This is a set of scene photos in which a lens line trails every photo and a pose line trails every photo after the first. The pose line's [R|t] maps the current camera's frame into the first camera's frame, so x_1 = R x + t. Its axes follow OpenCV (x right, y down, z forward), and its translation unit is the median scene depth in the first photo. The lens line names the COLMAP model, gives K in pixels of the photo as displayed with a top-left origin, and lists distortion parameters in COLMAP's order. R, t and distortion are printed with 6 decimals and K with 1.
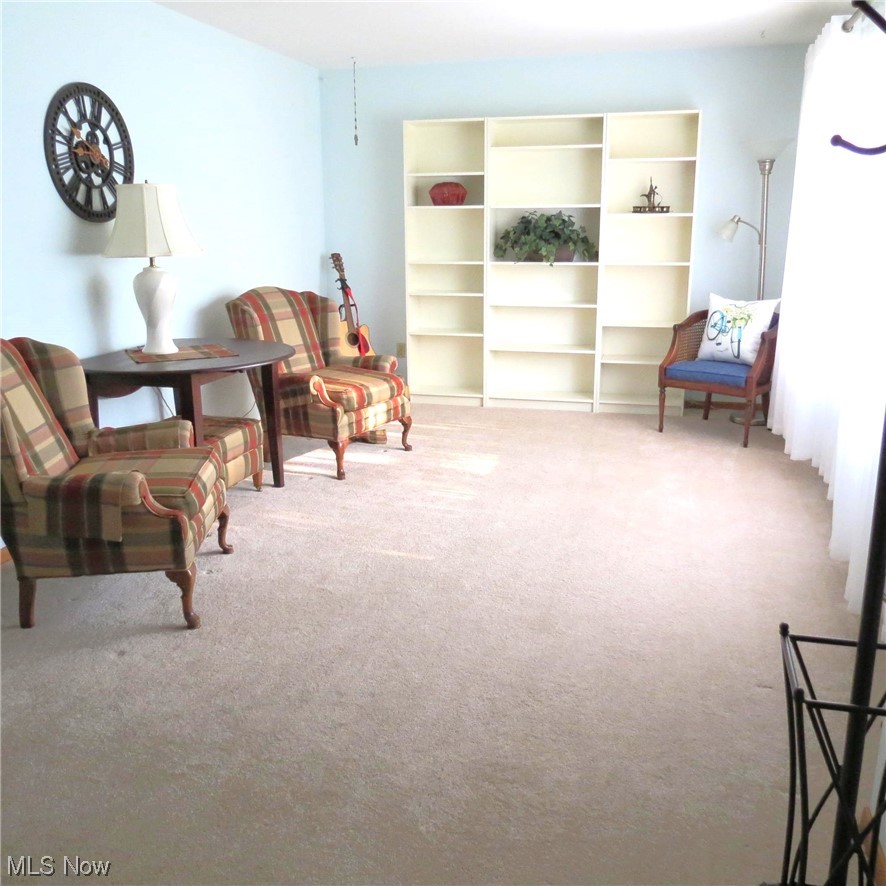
lens RADIAL K [[842.8, 0, 456.5], [0, 842.8, 442.8], [0, 0, 1]] dist [-0.038946, 0.004168]
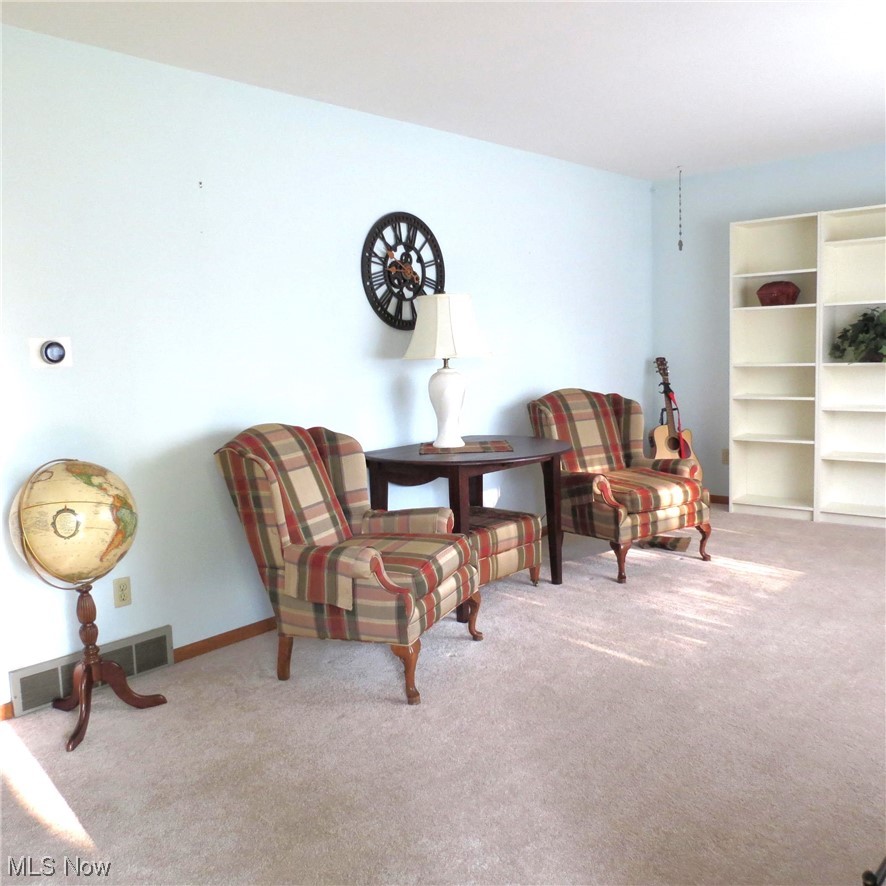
lens RADIAL K [[842.8, 0, 456.5], [0, 842.8, 442.8], [0, 0, 1]] dist [-0.038946, 0.004168]
pose [[0.891843, 0.023728, -0.451722, 0.137720], [-0.082660, 0.990357, -0.111176, 0.007512], [0.444728, 0.136491, 0.885204, 0.037937]]
